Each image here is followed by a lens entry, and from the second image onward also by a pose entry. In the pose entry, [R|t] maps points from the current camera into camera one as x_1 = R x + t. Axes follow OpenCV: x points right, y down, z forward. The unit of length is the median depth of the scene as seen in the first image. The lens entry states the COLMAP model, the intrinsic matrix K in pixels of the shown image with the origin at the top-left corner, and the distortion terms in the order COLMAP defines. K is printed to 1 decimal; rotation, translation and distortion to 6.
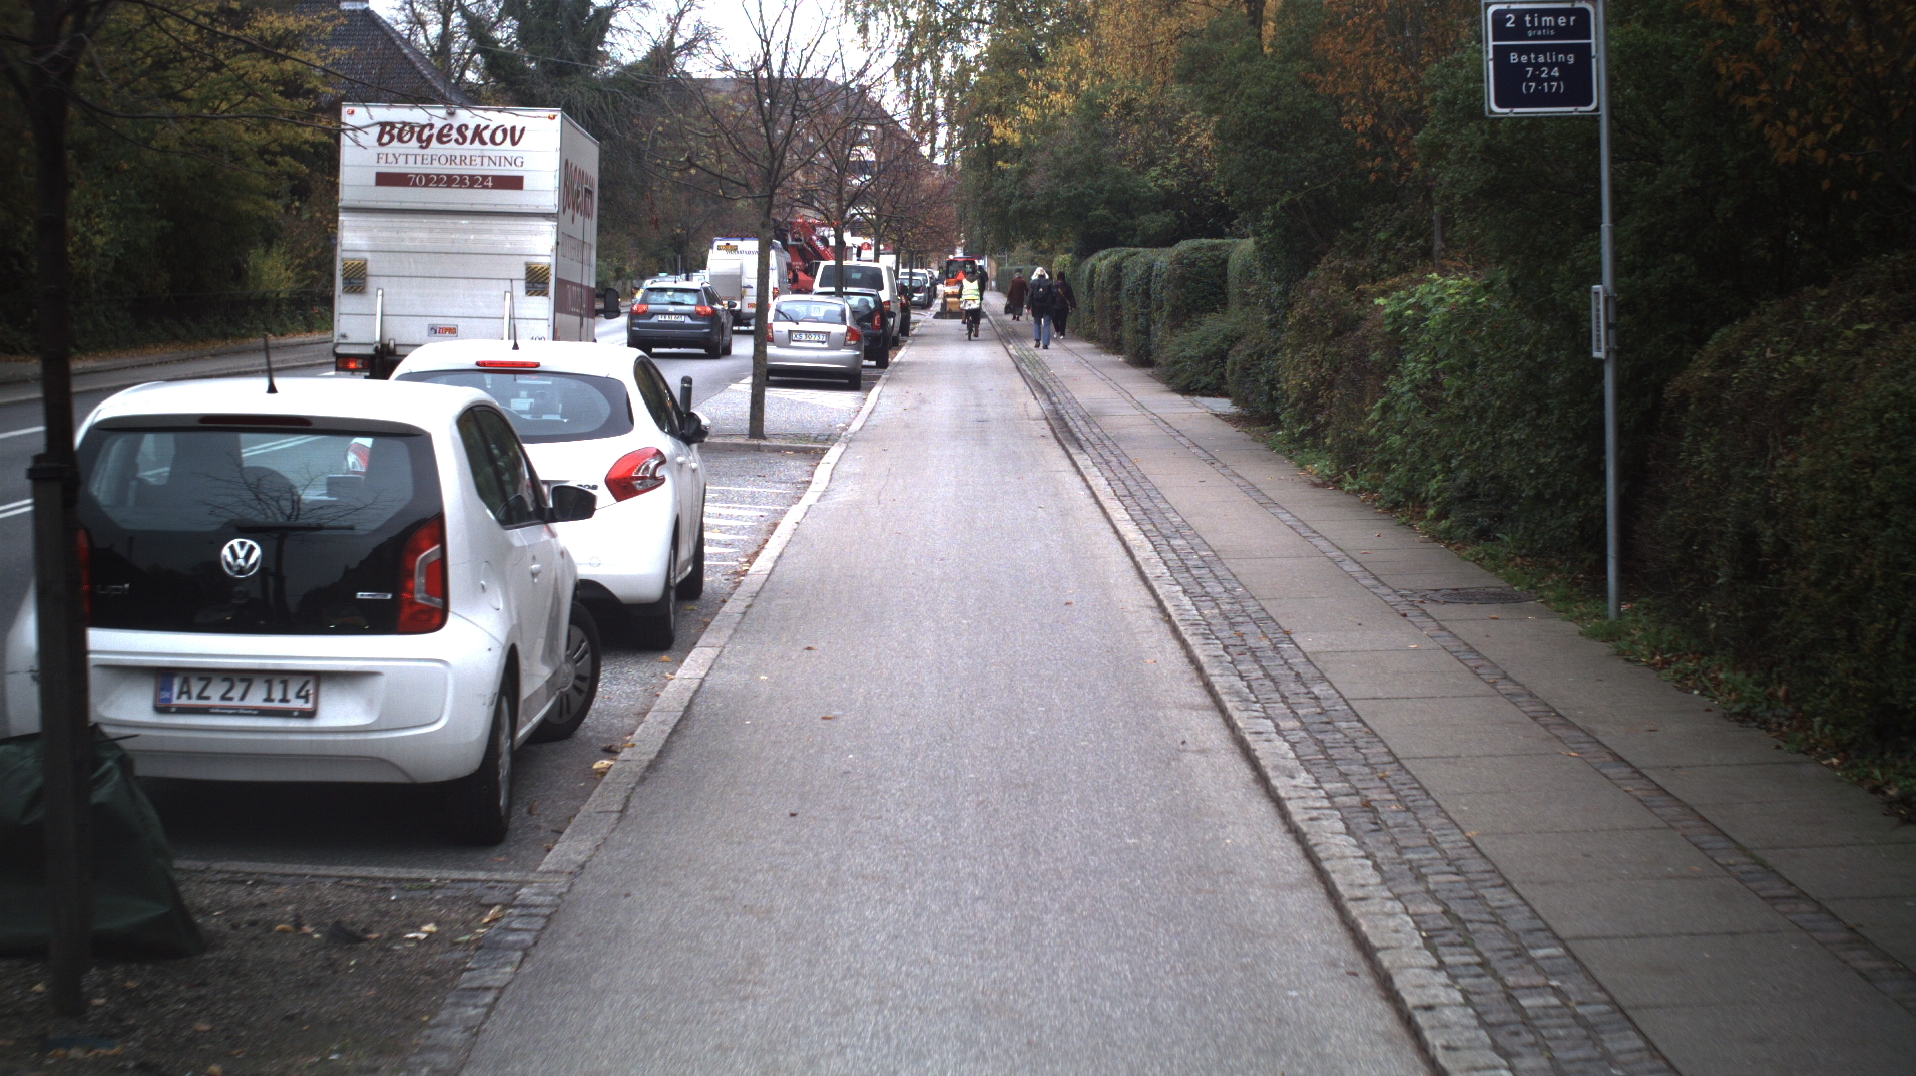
lens RADIAL K [[3522.5, 0, 958.0], [0, 3522.5, 538.0], [0, 0, 1]] dist [-0.278463, 0.047923]
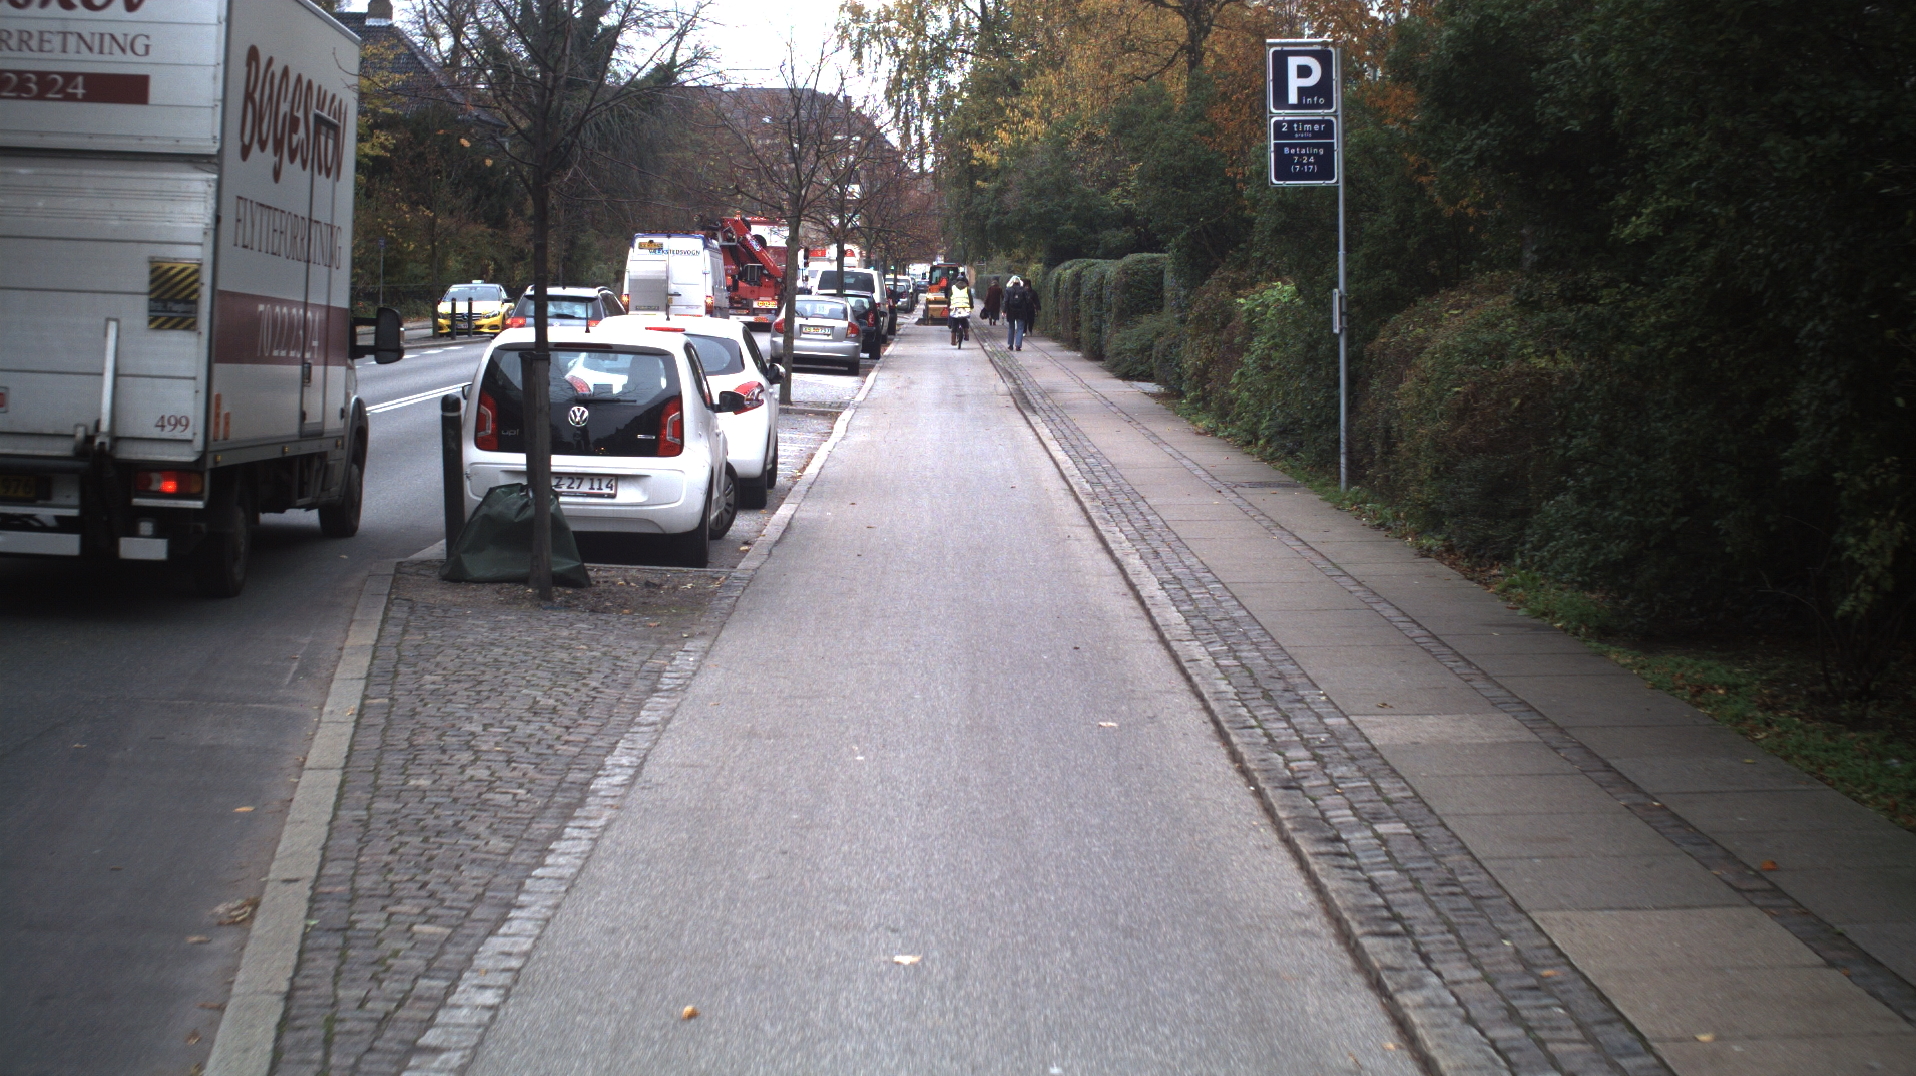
lens RADIAL K [[3522.5, 0, 958.0], [0, 3522.5, 538.0], [0, 0, 1]] dist [-0.278463, 0.047923]
pose [[0.999886, 0.013551, 0.006600, -0.001001], [-0.013537, 0.999906, -0.002214, 0.013391], [-0.006630, 0.002124, 0.999976, -0.170948]]
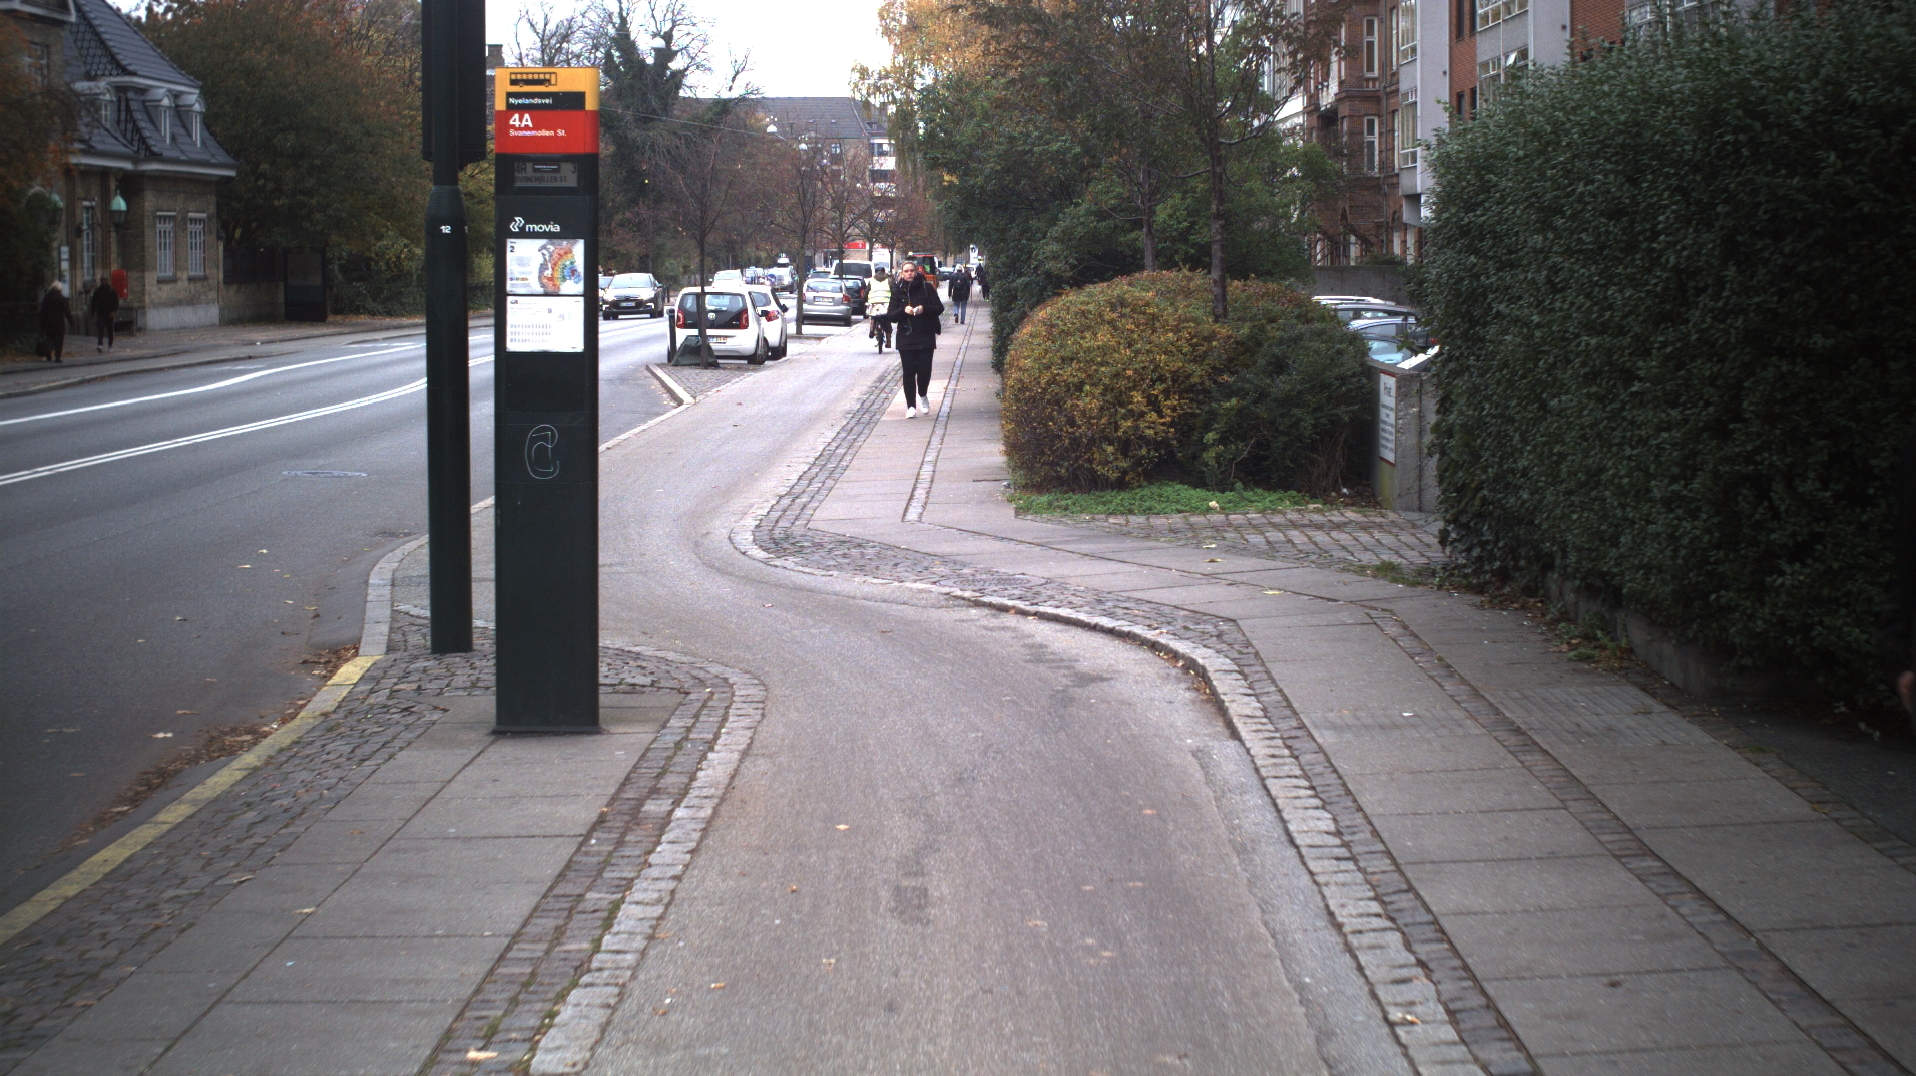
lens RADIAL K [[3522.5, 0, 958.0], [0, 3522.5, 538.0], [0, 0, 1]] dist [-0.278463, 0.047923]
pose [[0.999927, -0.006600, -0.010149, 0.045167], [0.006613, 0.999977, 0.001279, 0.064740], [0.010141, -0.001346, 0.999948, -0.845627]]
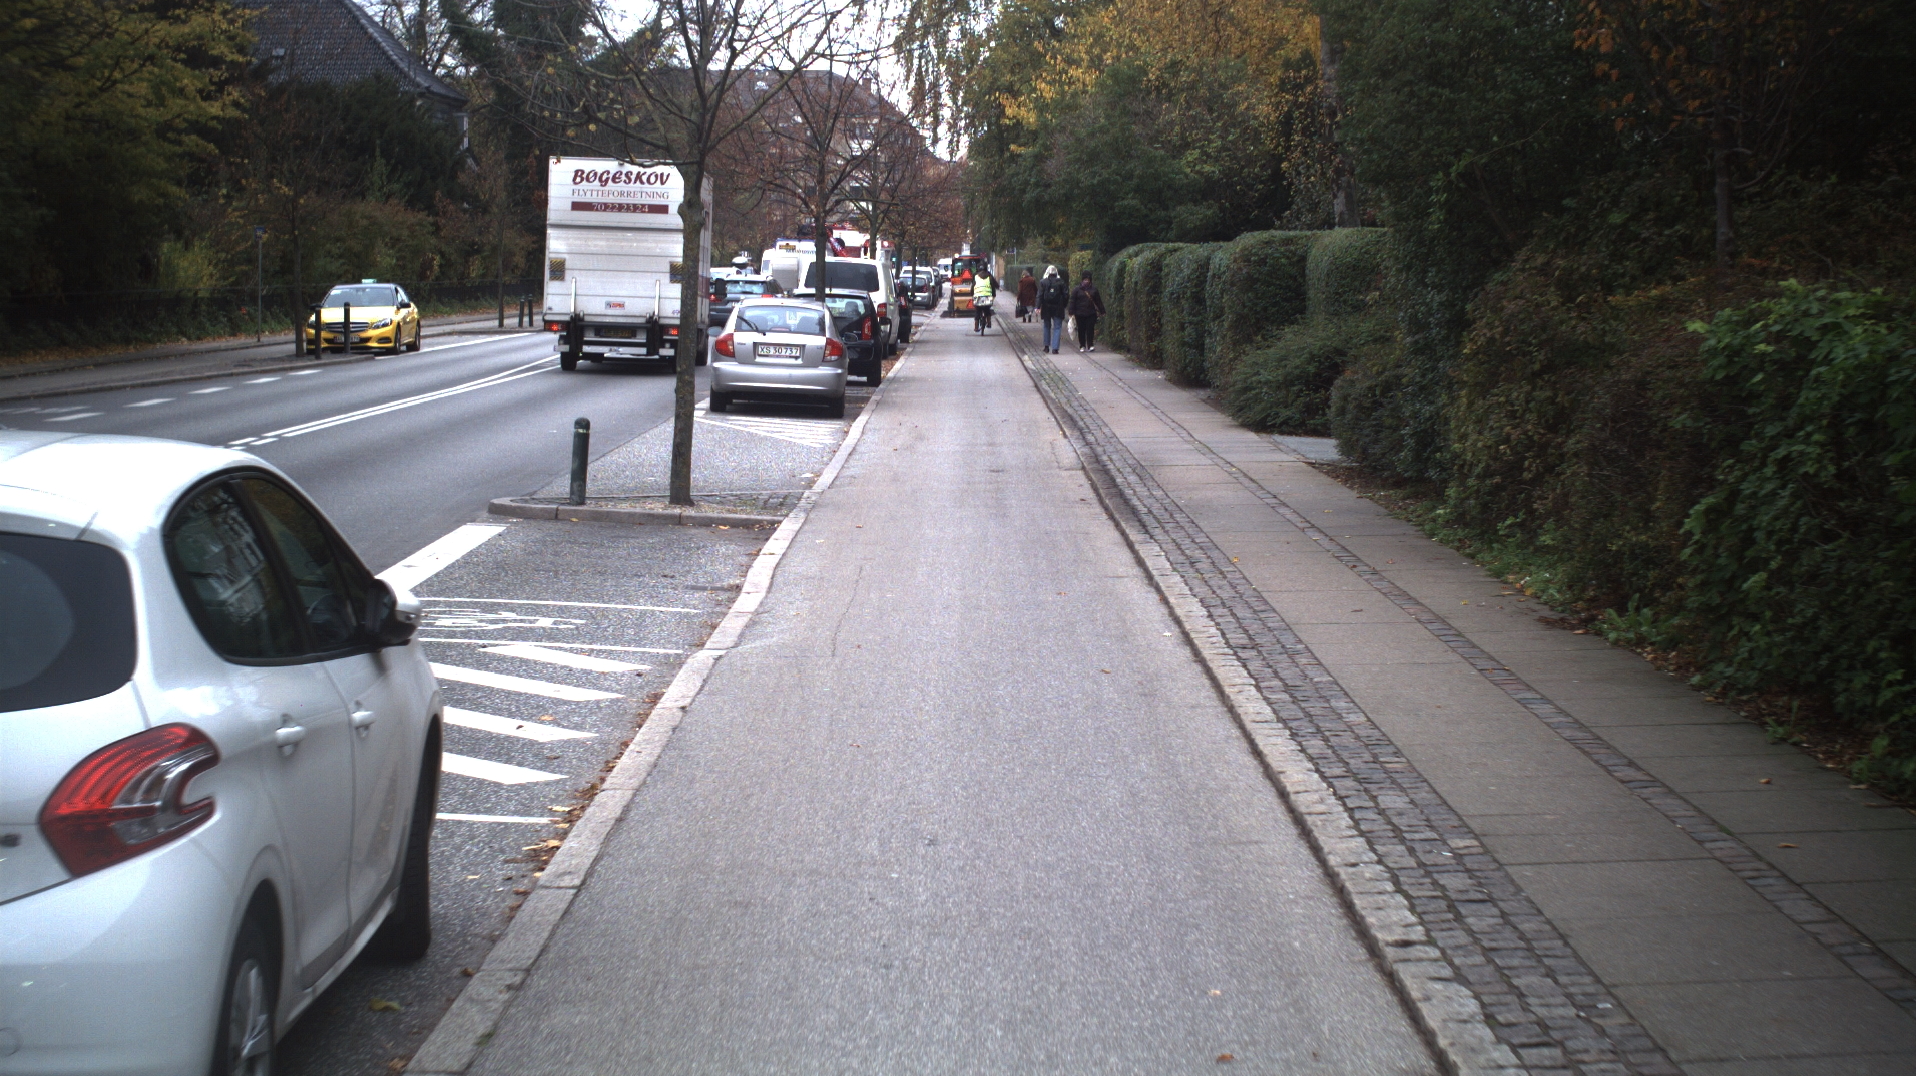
lens RADIAL K [[3522.5, 0, 958.0], [0, 3522.5, 538.0], [0, 0, 1]] dist [-0.278463, 0.047923]
pose [[0.999991, 0.003829, -0.001530, -0.000114], [-0.003828, 0.999993, 0.000562, -0.013055], [0.001532, -0.000556, 0.999999, 0.171321]]
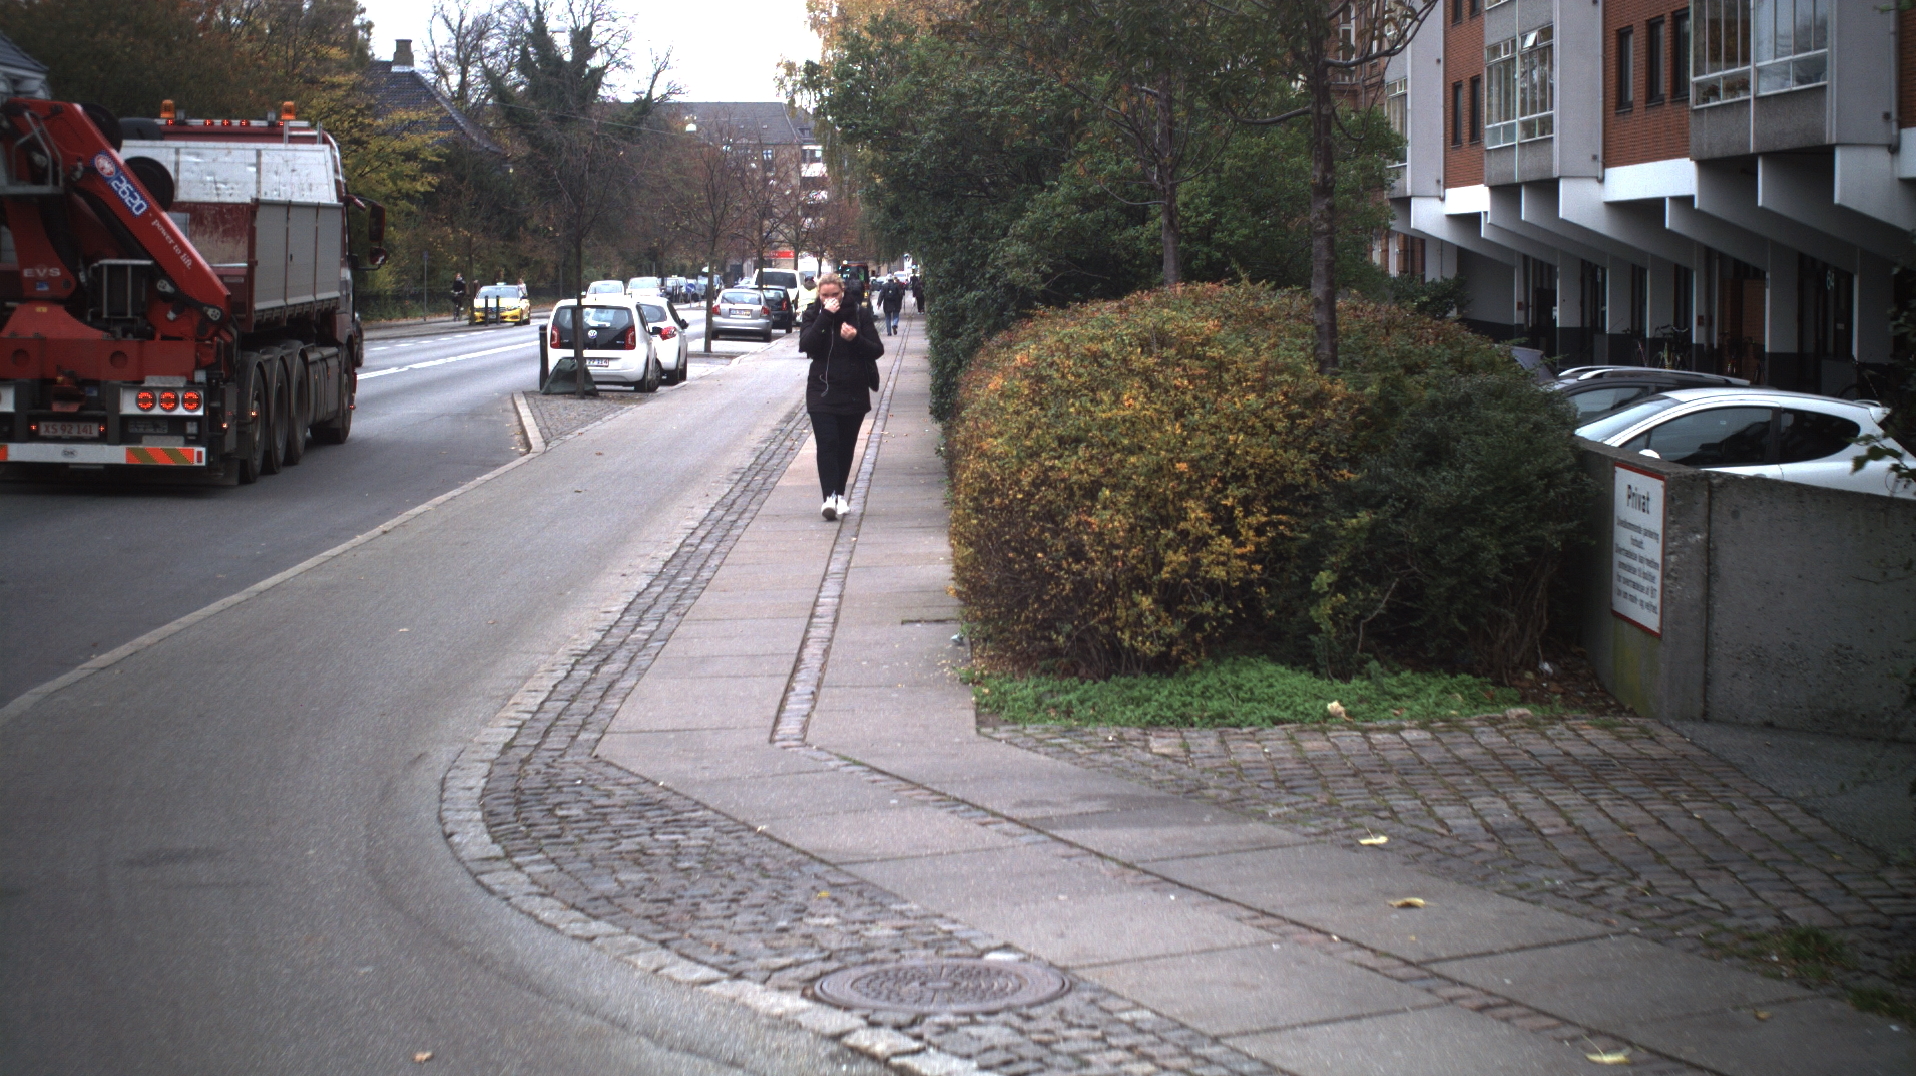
lens RADIAL K [[3522.5, 0, 958.0], [0, 3522.5, 538.0], [0, 0, 1]] dist [-0.278463, 0.047923]
pose [[0.999957, -0.002412, 0.008946, 0.044549], [0.002425, 0.999996, -0.001500, 0.051980], [-0.008943, 0.001522, 0.999959, -0.675498]]
